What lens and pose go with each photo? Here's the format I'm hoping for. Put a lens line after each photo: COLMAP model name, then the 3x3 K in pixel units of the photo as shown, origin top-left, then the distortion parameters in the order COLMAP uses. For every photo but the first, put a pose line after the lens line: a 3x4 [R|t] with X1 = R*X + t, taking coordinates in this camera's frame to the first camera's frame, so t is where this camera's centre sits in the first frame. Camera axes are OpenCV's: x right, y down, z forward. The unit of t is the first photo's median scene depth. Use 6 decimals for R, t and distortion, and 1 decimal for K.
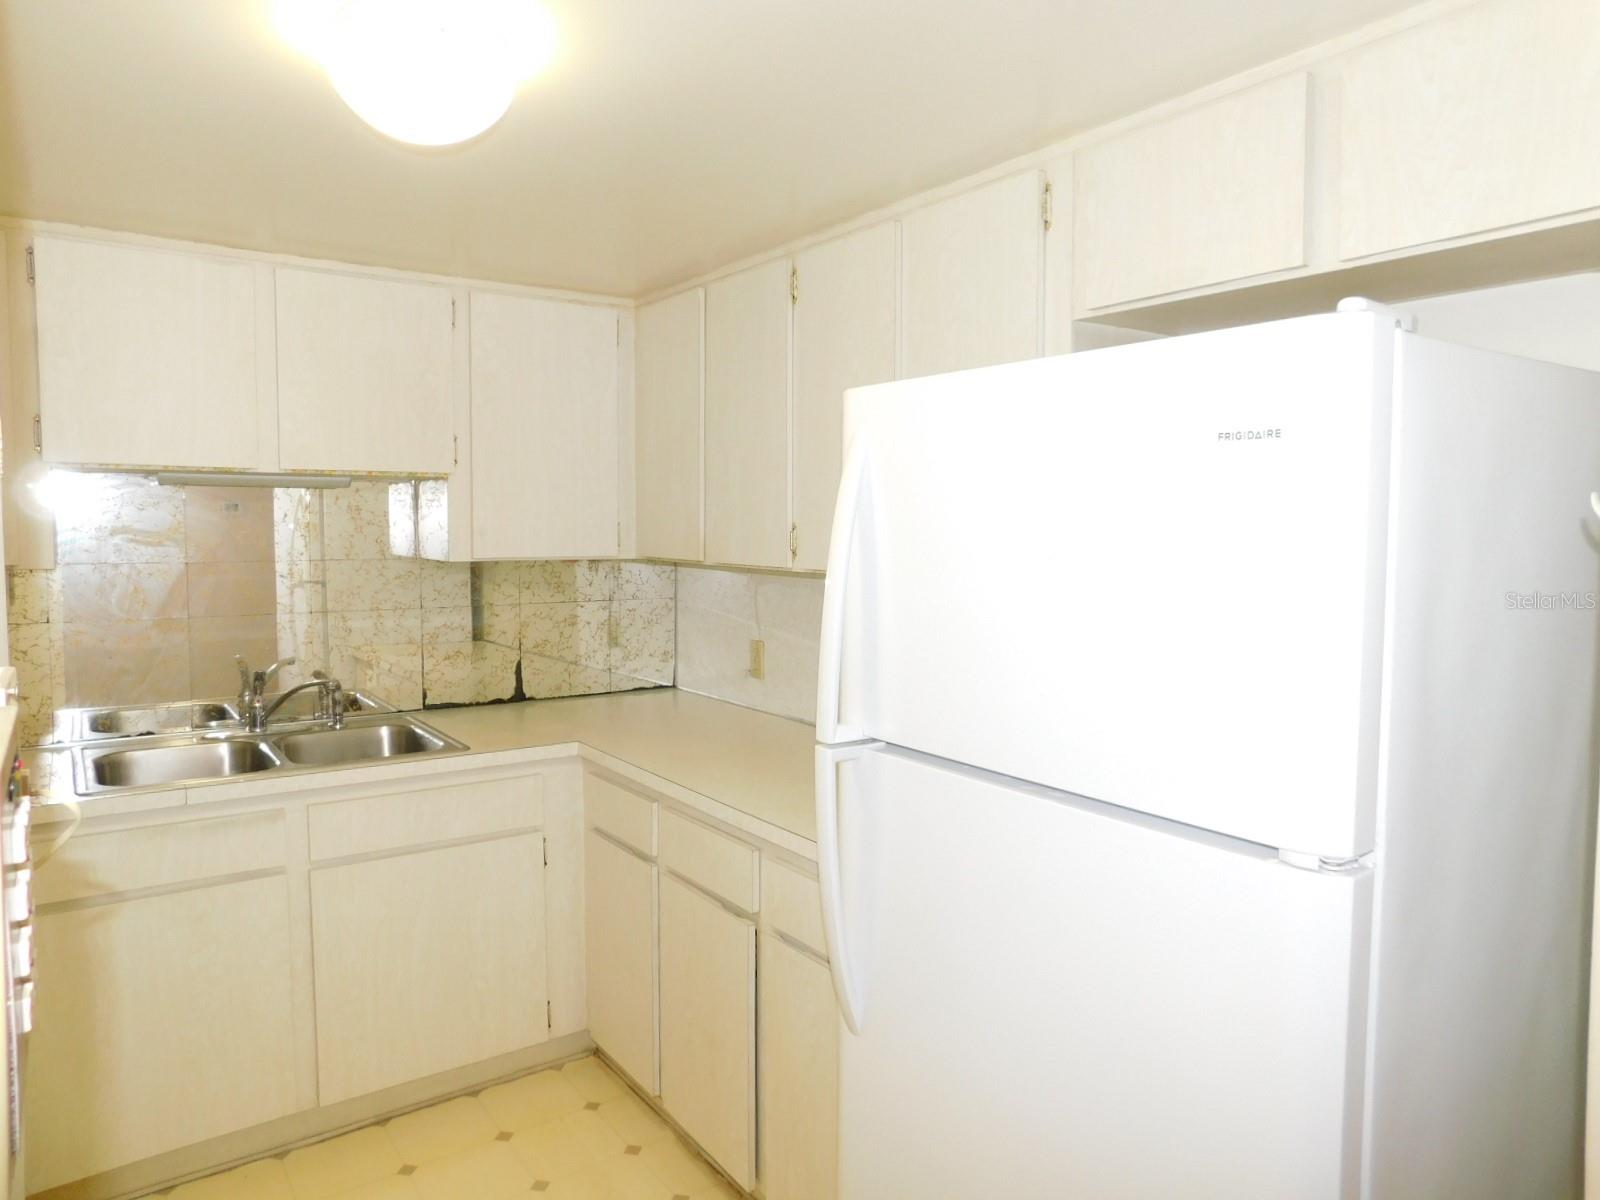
lens RADIAL K [[1050.1, 0, 798.7], [0, 1050.1, 595.2], [0, 0, 1]] dist [-0.049168, 0.028090]
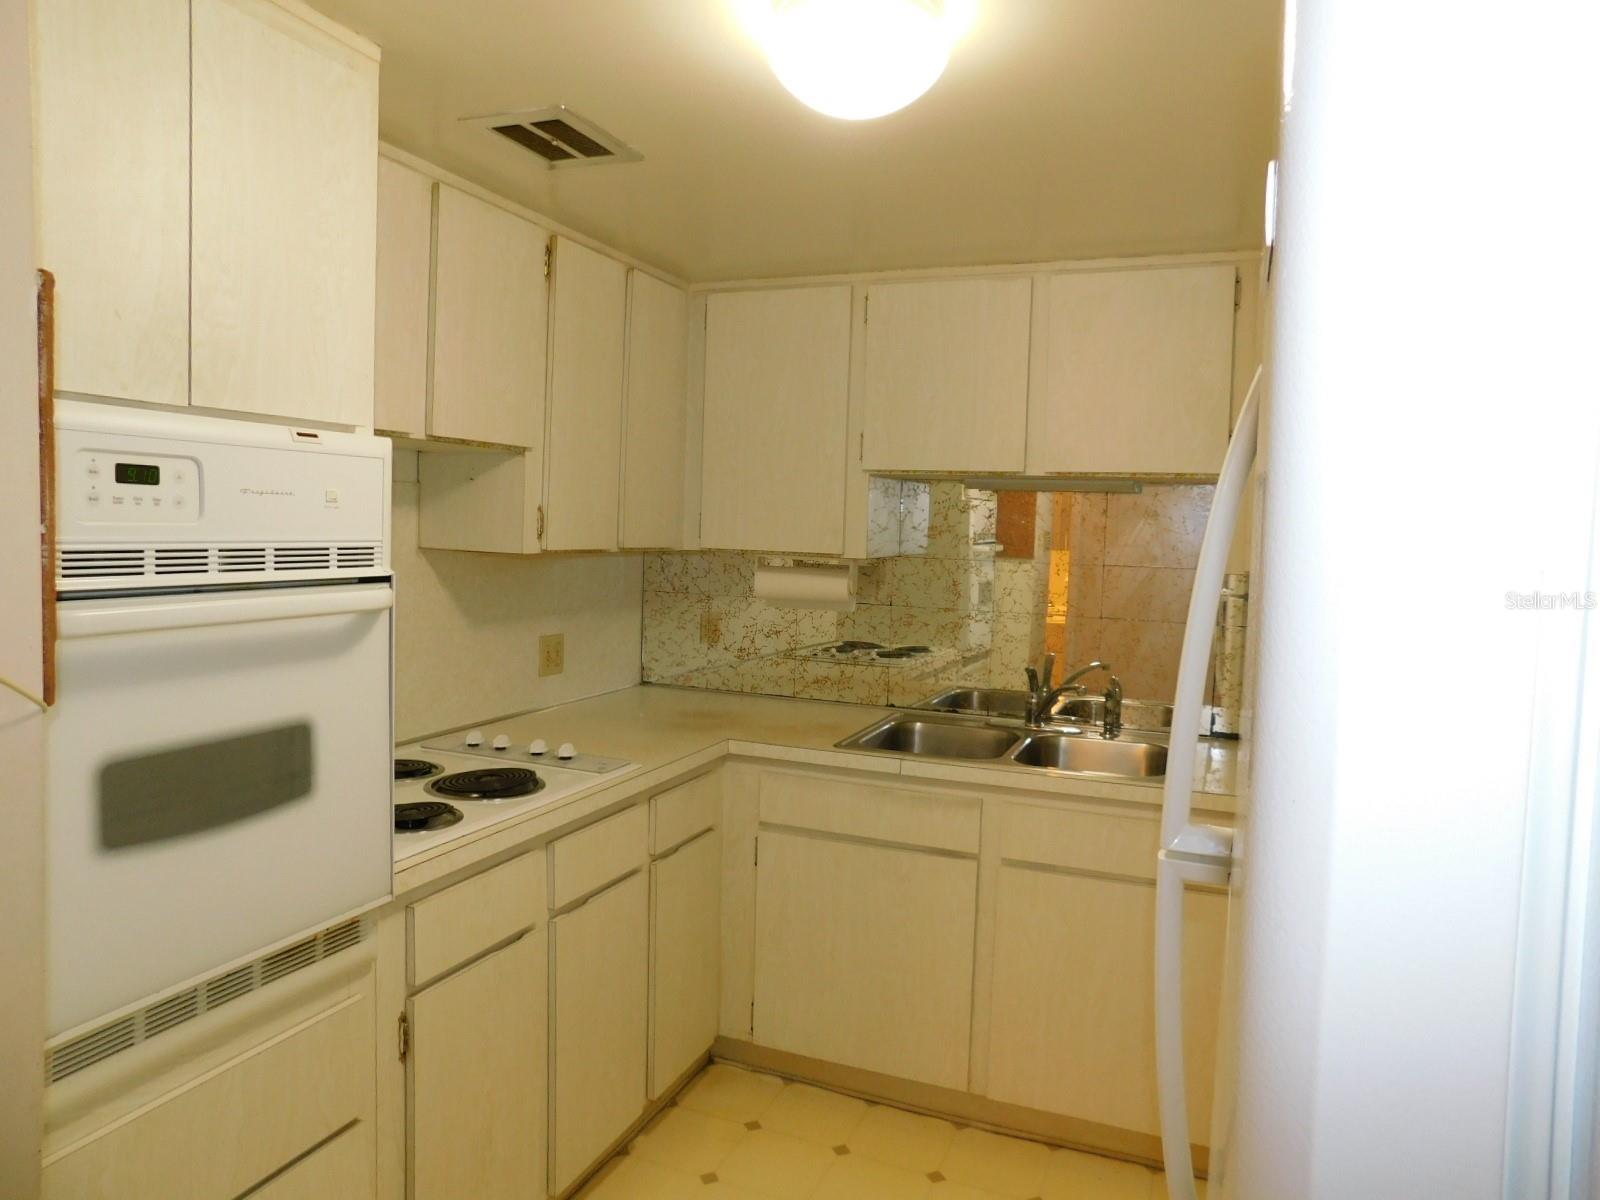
lens RADIAL K [[1050.1, 0, 797.7], [0, 1050.1, 602.2], [0, 0, 1]] dist [-0.049168, 0.028090]
pose [[0.529502, 0.068071, -0.845573, 0.256059], [-0.081316, 0.996258, 0.029282, -0.004414], [0.844402, 0.053254, 0.533056, 0.258975]]
